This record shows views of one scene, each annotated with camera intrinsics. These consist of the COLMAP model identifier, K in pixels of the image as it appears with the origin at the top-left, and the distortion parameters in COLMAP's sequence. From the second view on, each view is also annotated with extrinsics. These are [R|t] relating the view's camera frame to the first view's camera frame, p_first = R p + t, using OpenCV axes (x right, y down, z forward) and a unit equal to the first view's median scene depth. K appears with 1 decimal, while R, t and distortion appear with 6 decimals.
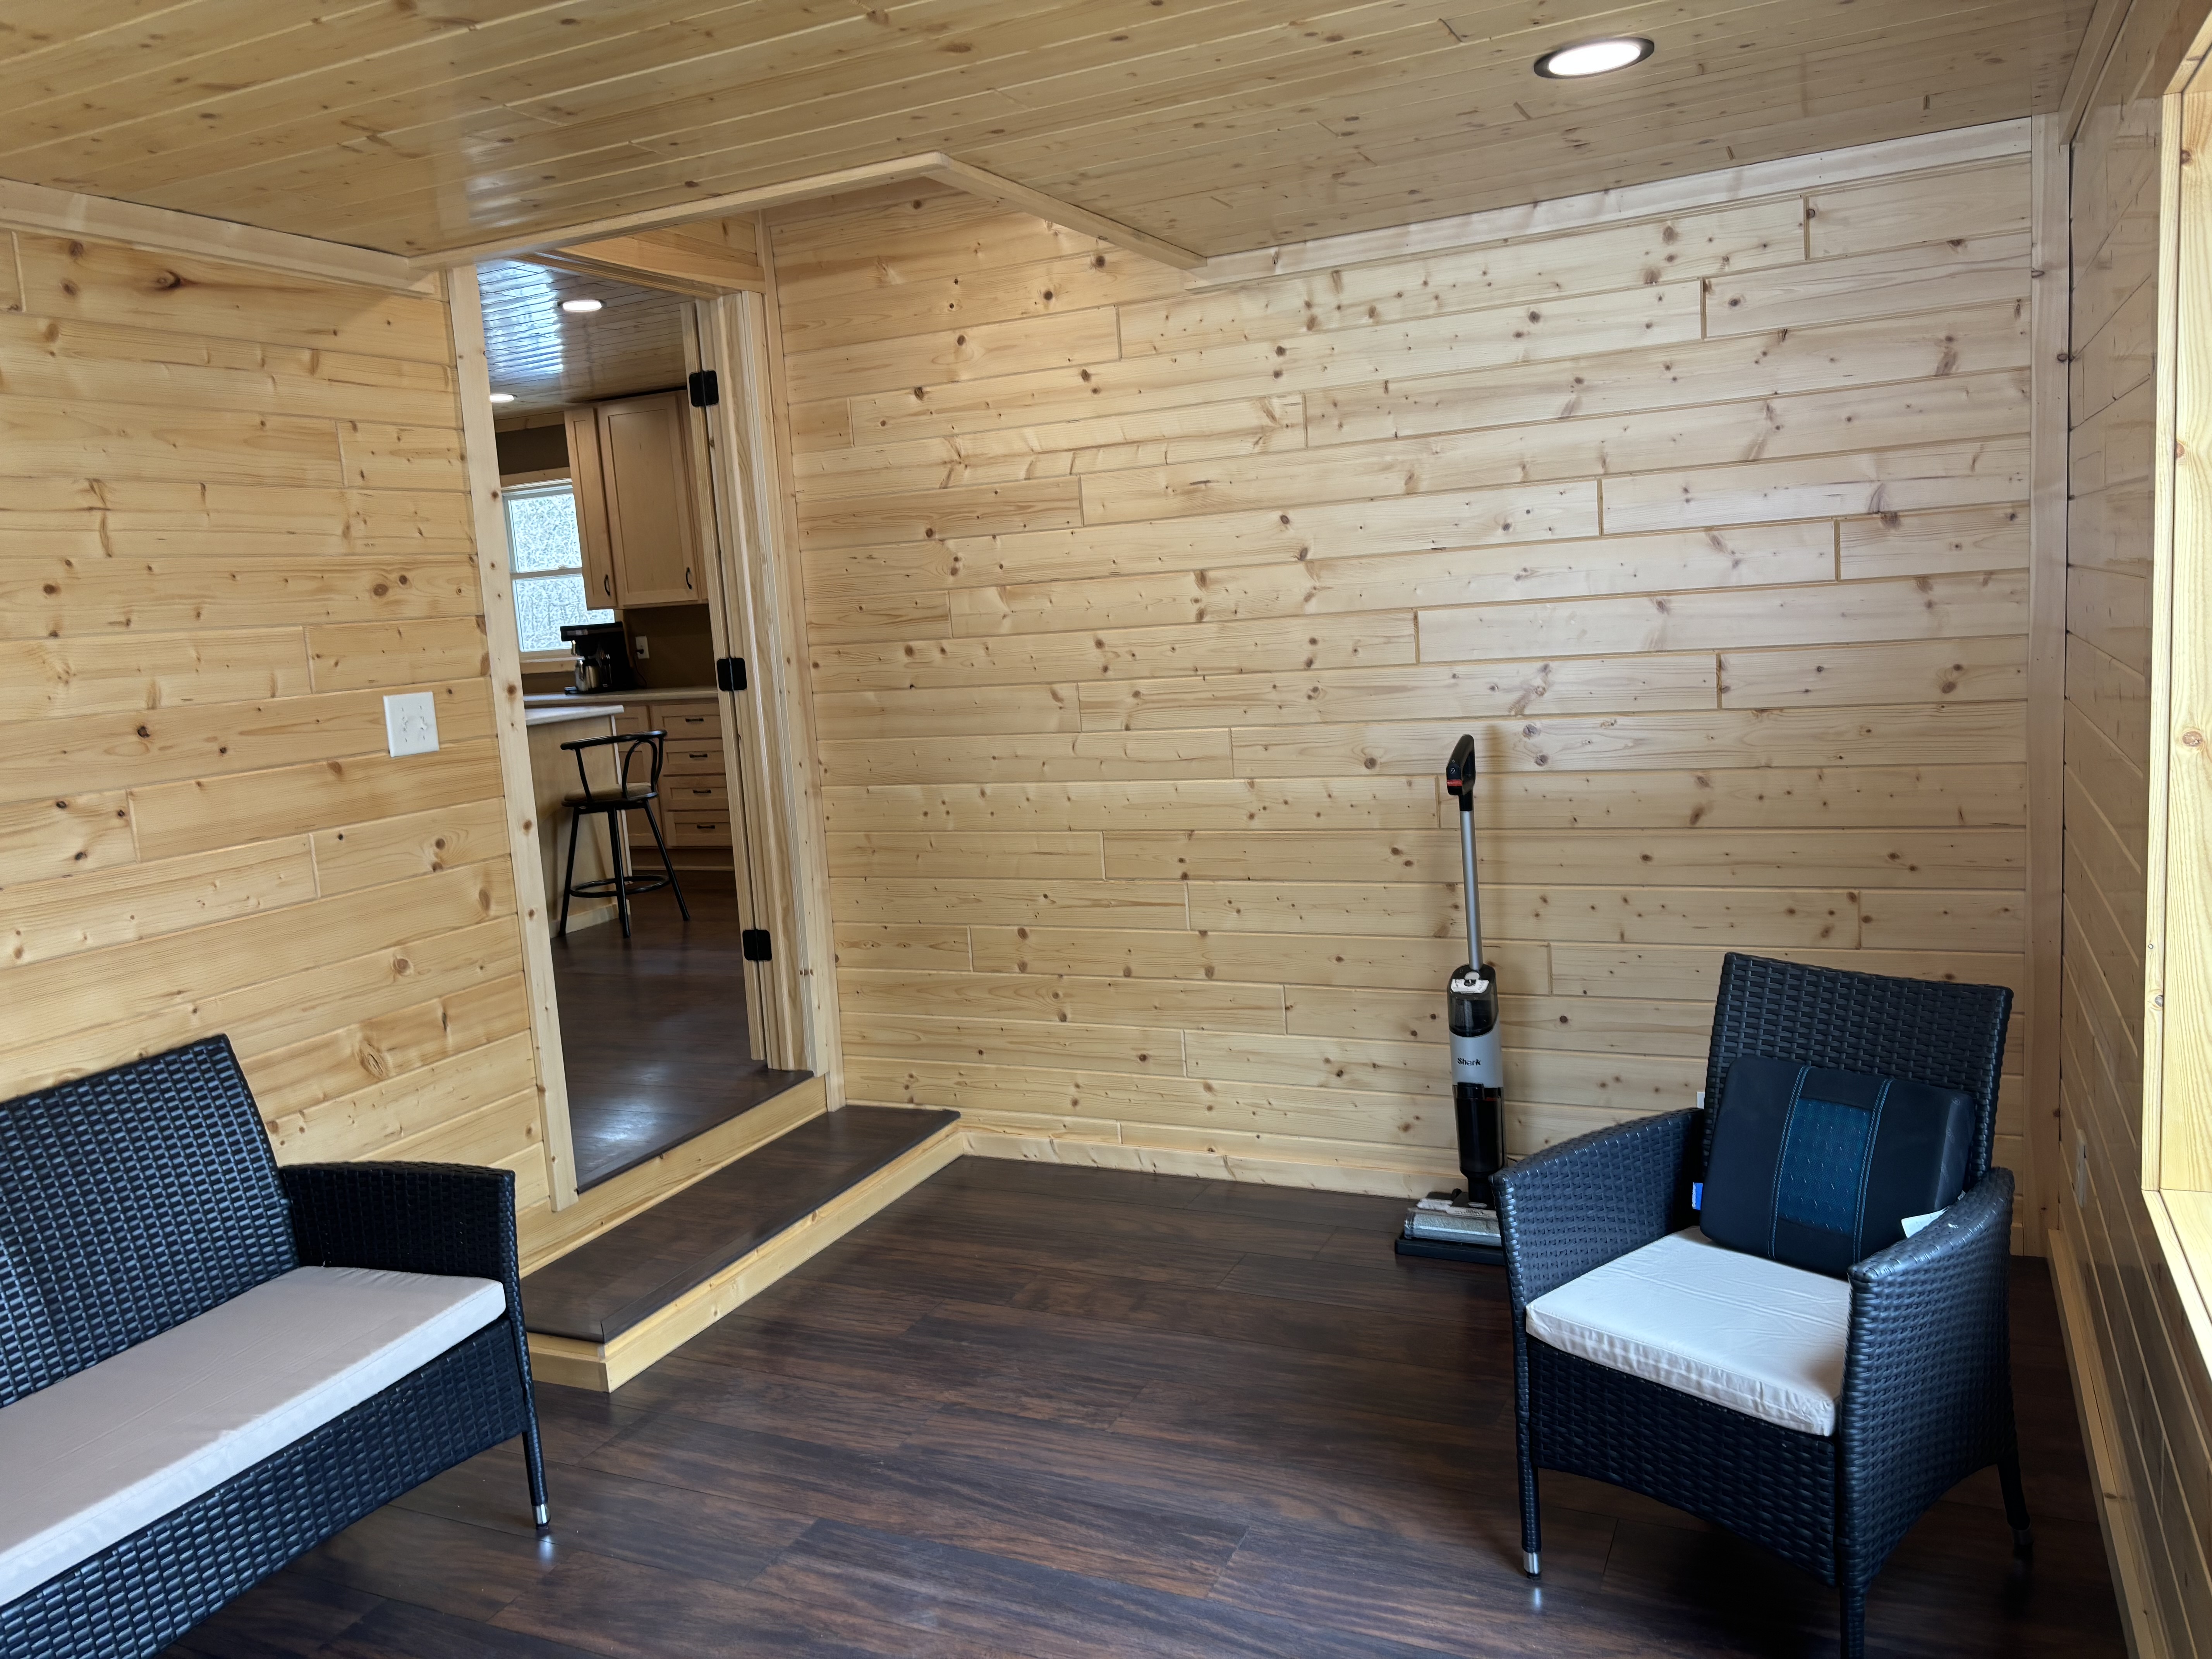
lens RADIAL K [[1674.2, 0, 1106.0], [0, 1674.2, 829.5], [0, 0, 1]] dist [0.020484, -0.008697]
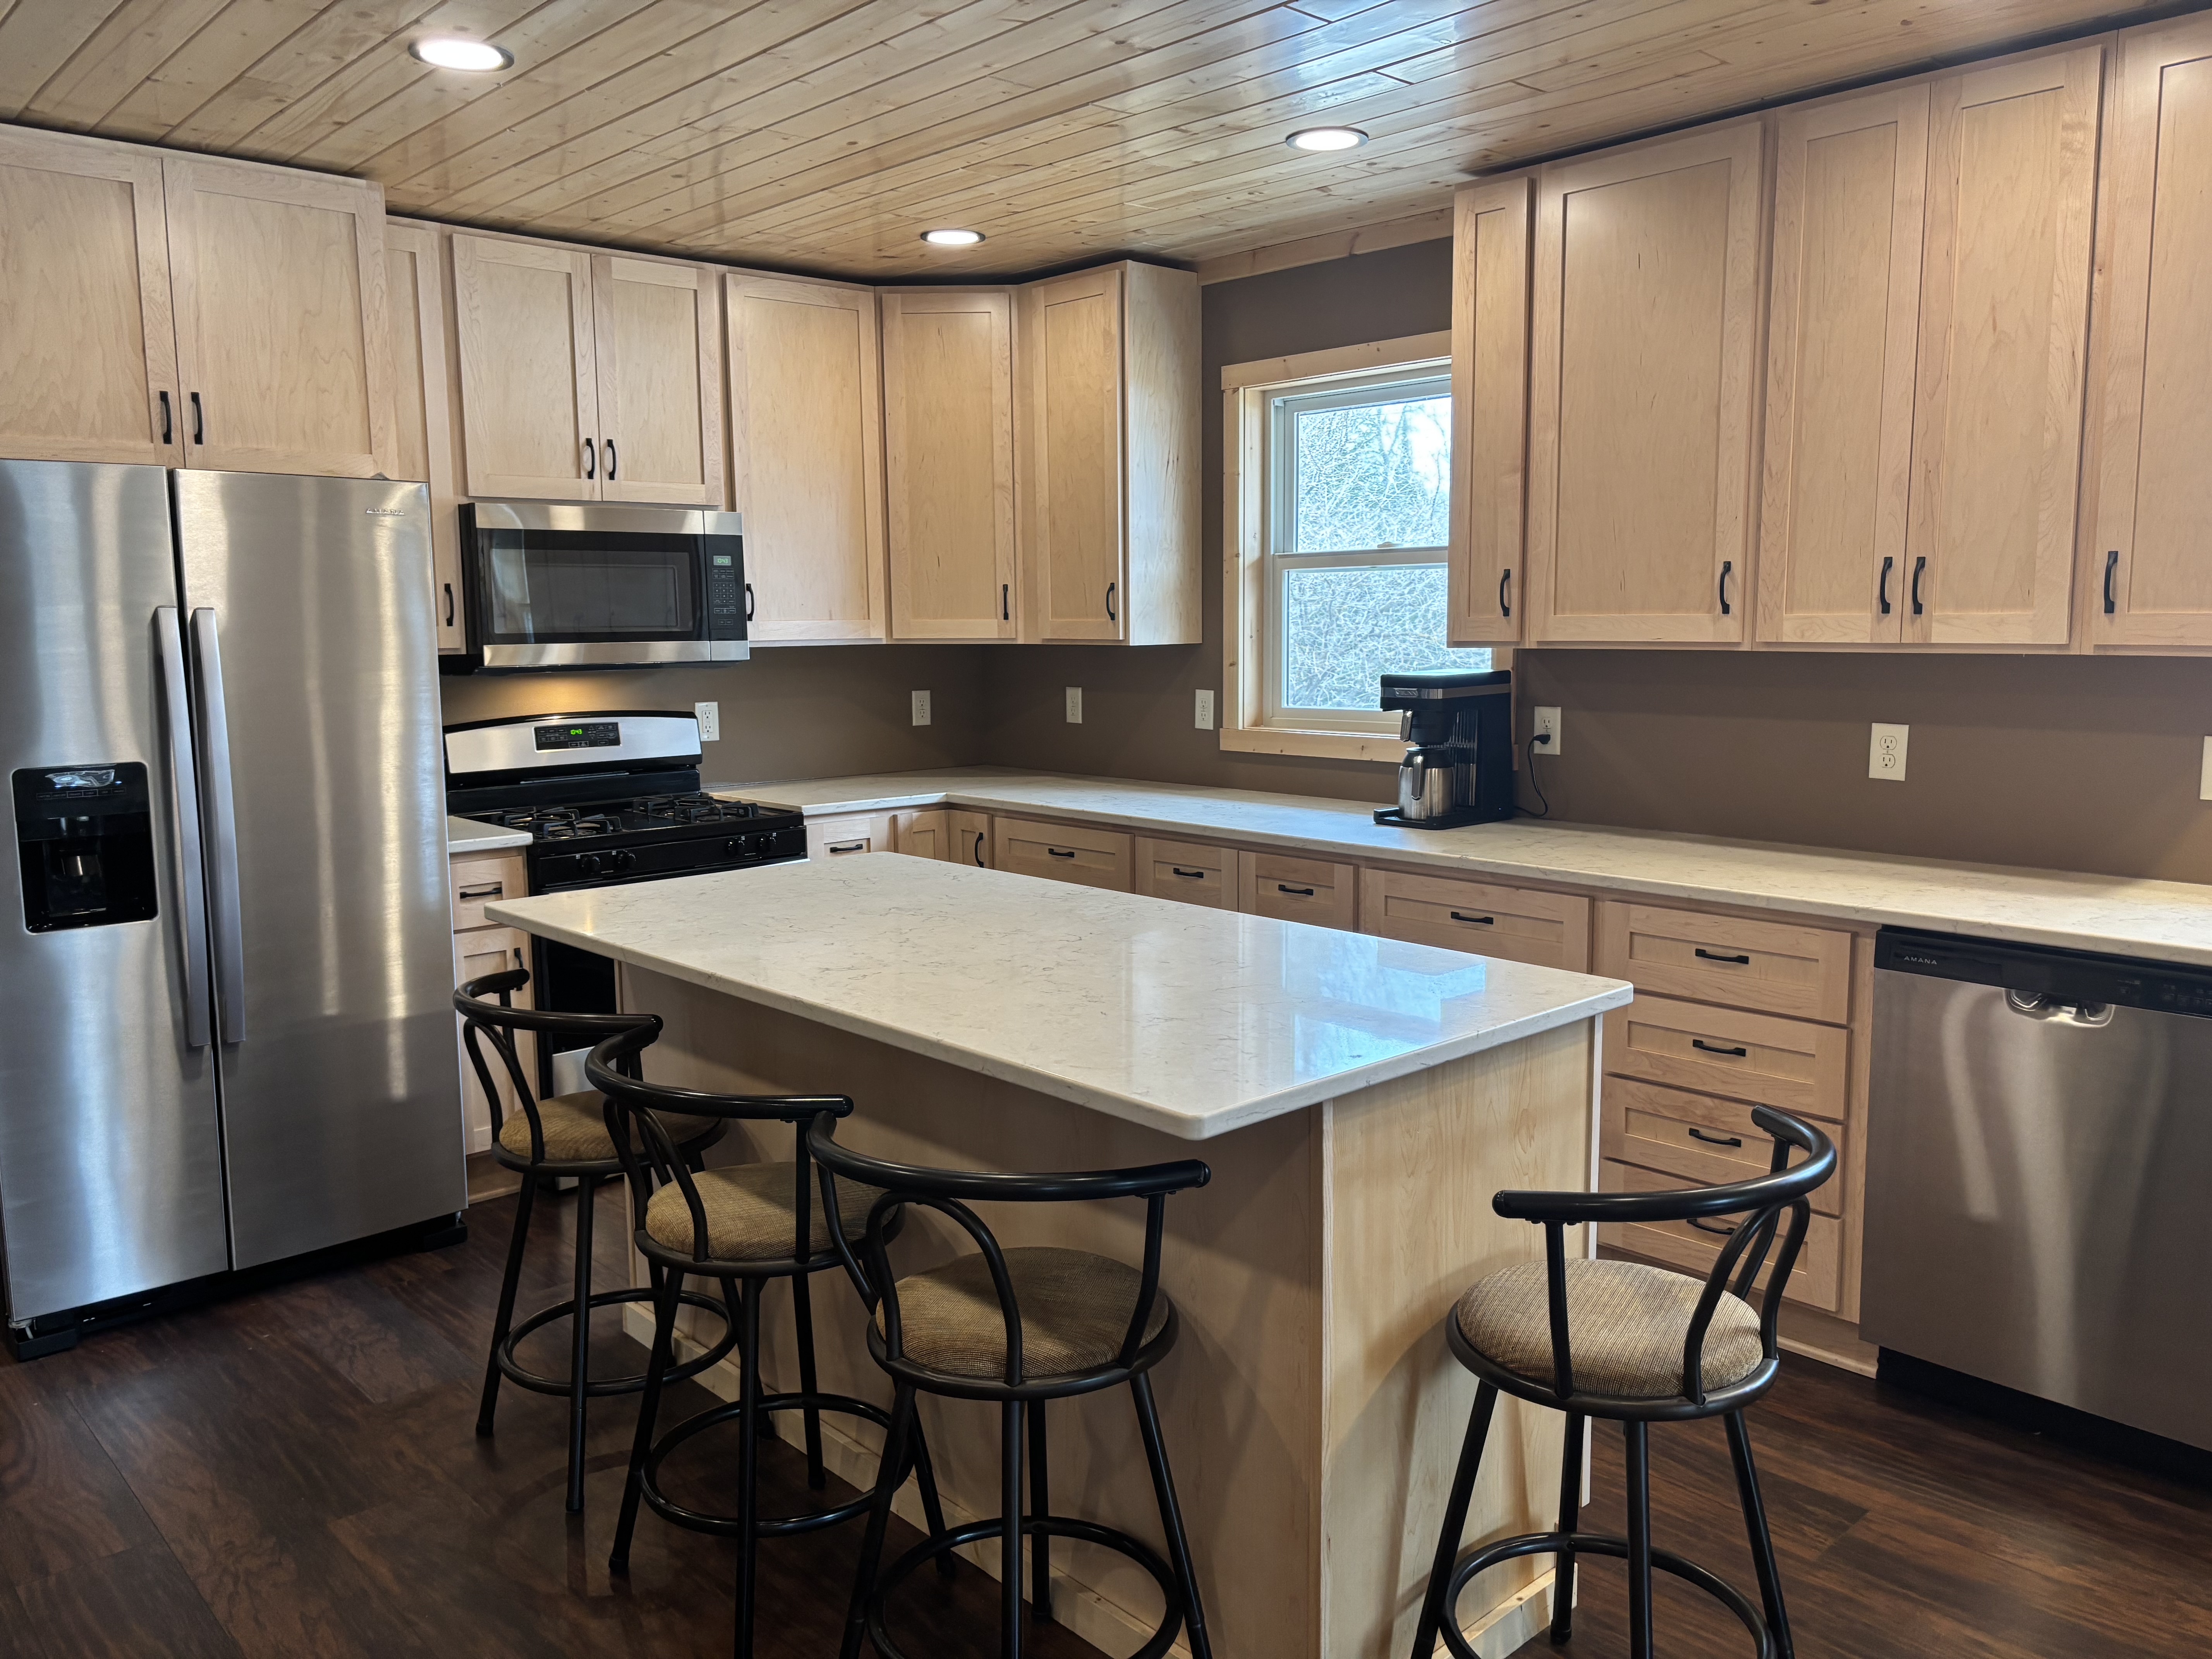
lens RADIAL K [[1640.7, 0, 1155.1], [0, 1640.7, 829.1], [0, 0, 1]] dist [0.028023, -0.046326]
pose [[0.930307, 0.107254, -0.350749, -0.221050], [-0.106137, 0.994098, 0.022470, -0.083153], [0.351089, 0.016324, 0.936200, 0.559960]]
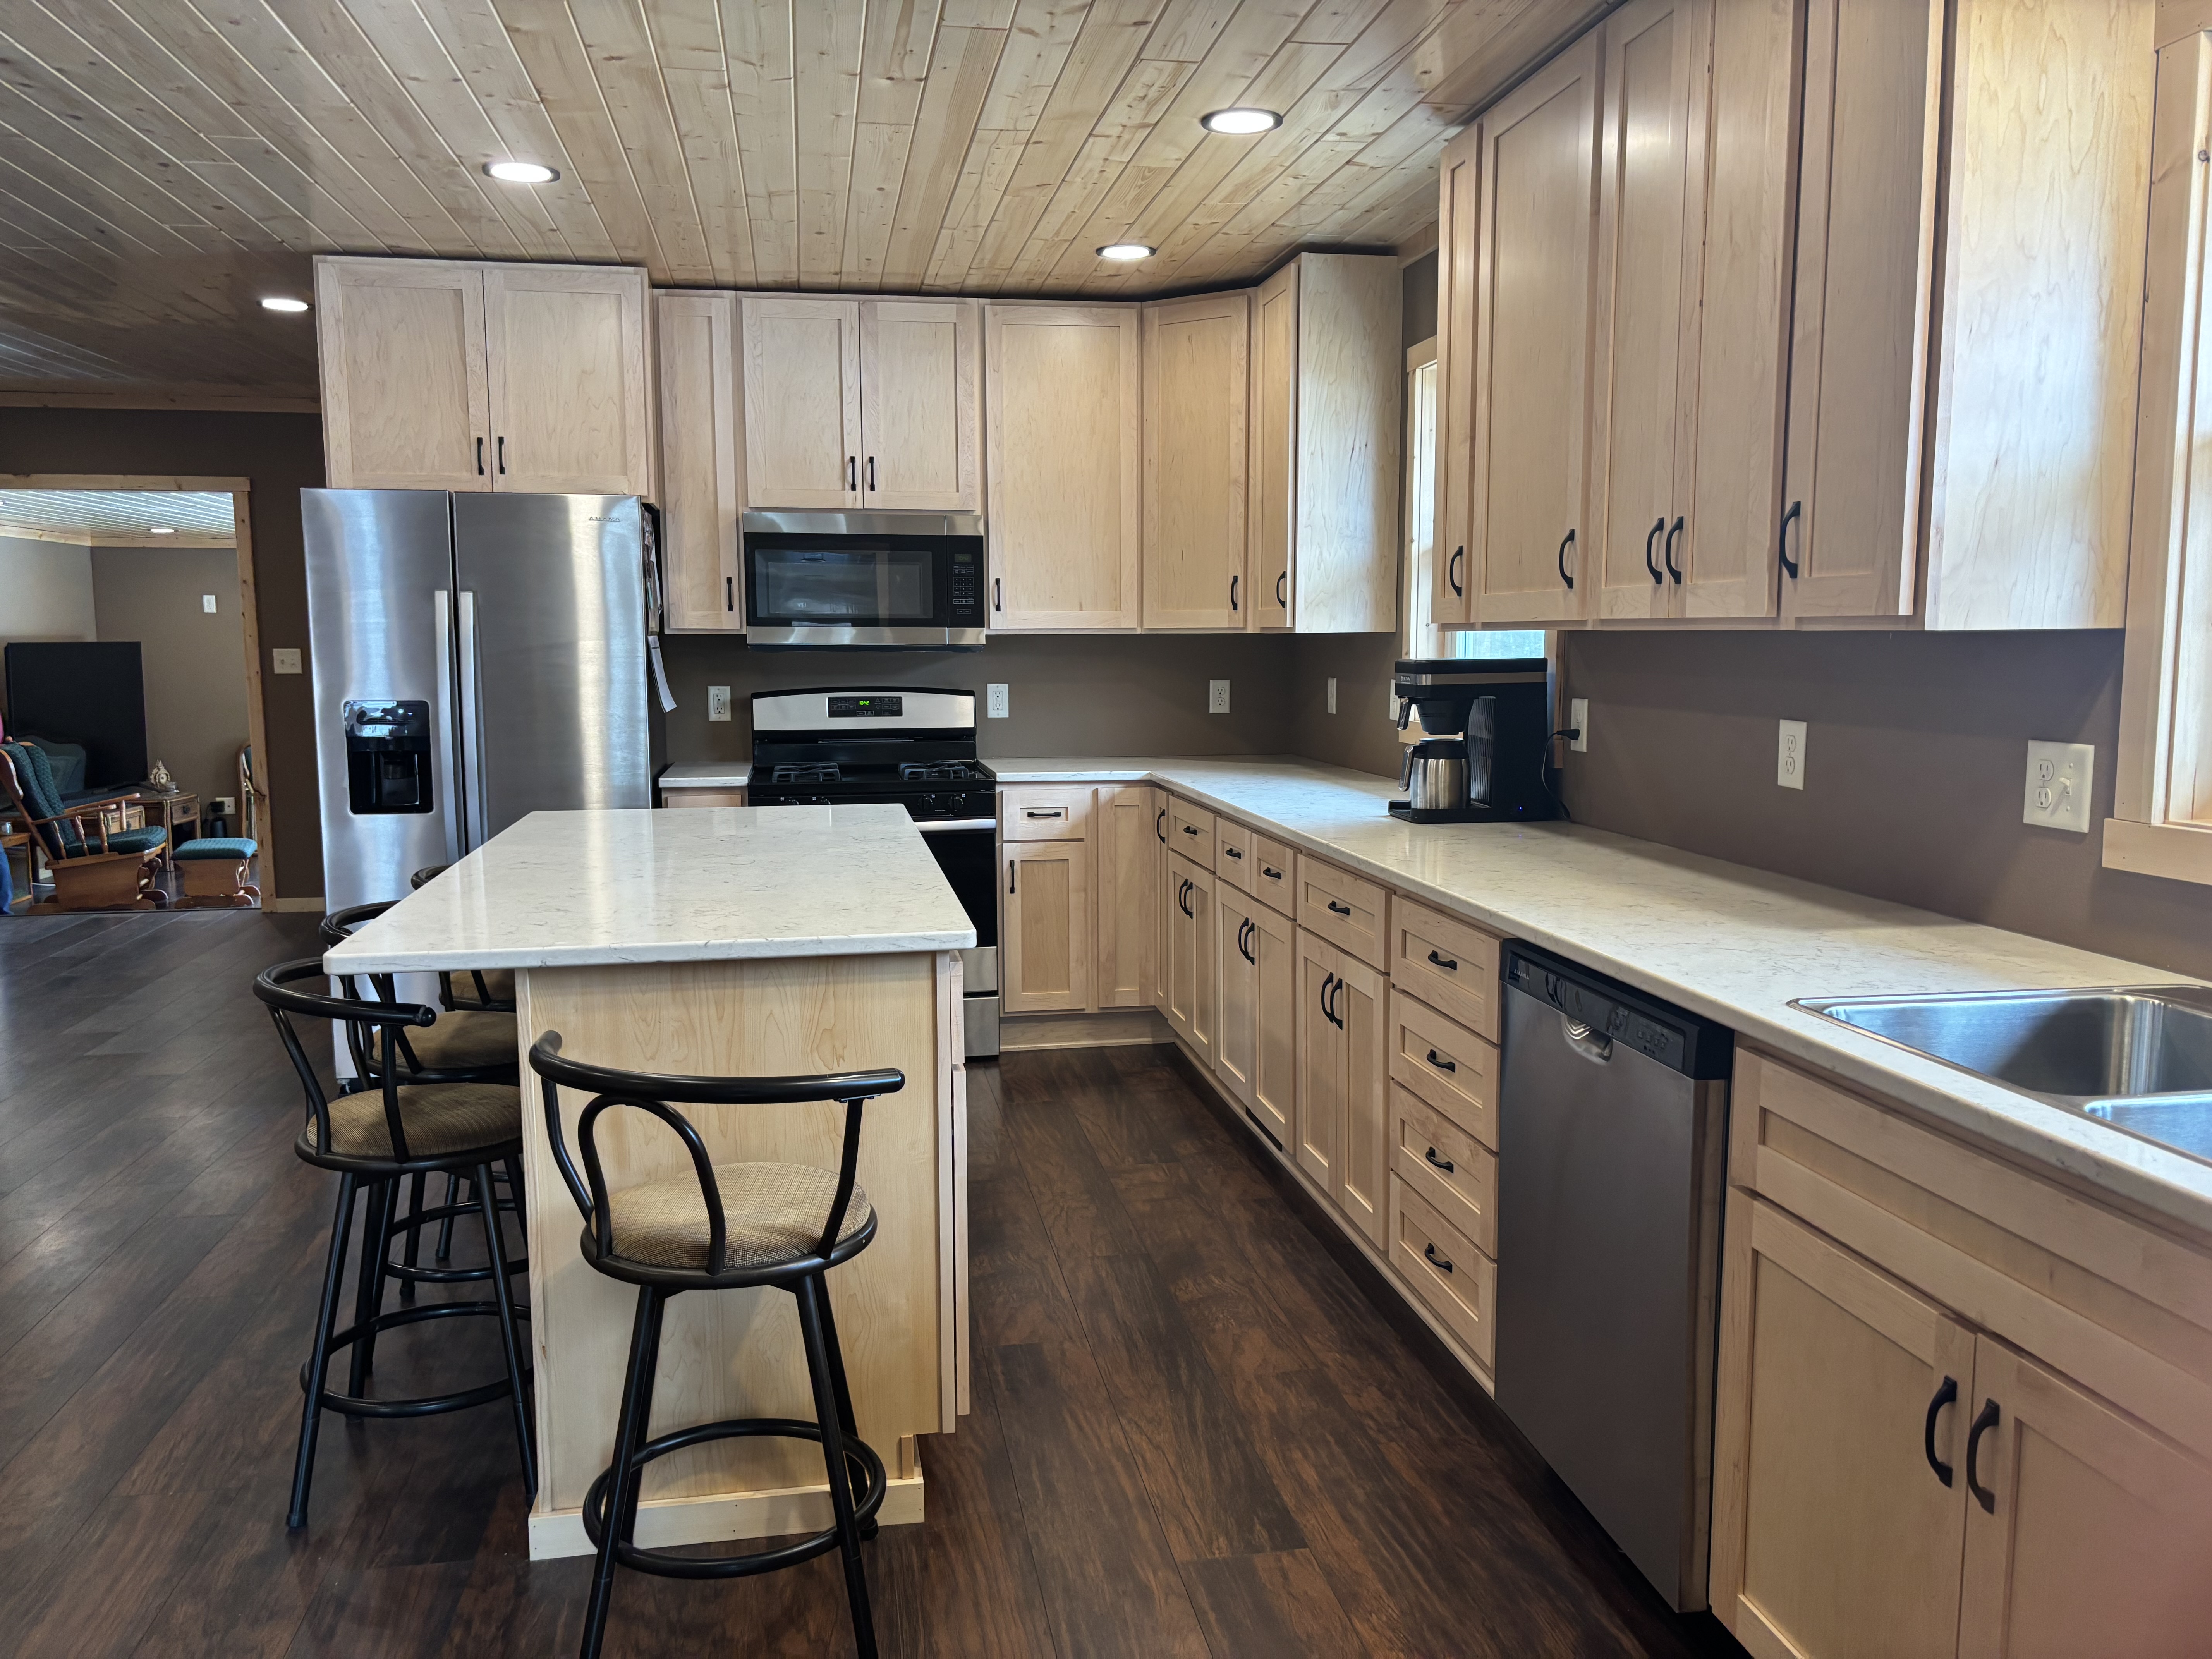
lens RADIAL K [[1674.2, 0, 1106.0], [0, 1674.2, 829.5], [0, 0, 1]] dist [0.020484, -0.008697]
pose [[0.580723, 0.161322, -0.797957, -0.007148], [-0.152984, 0.984333, 0.087665, -0.105124], [0.799598, 0.071166, 0.596304, 0.683123]]
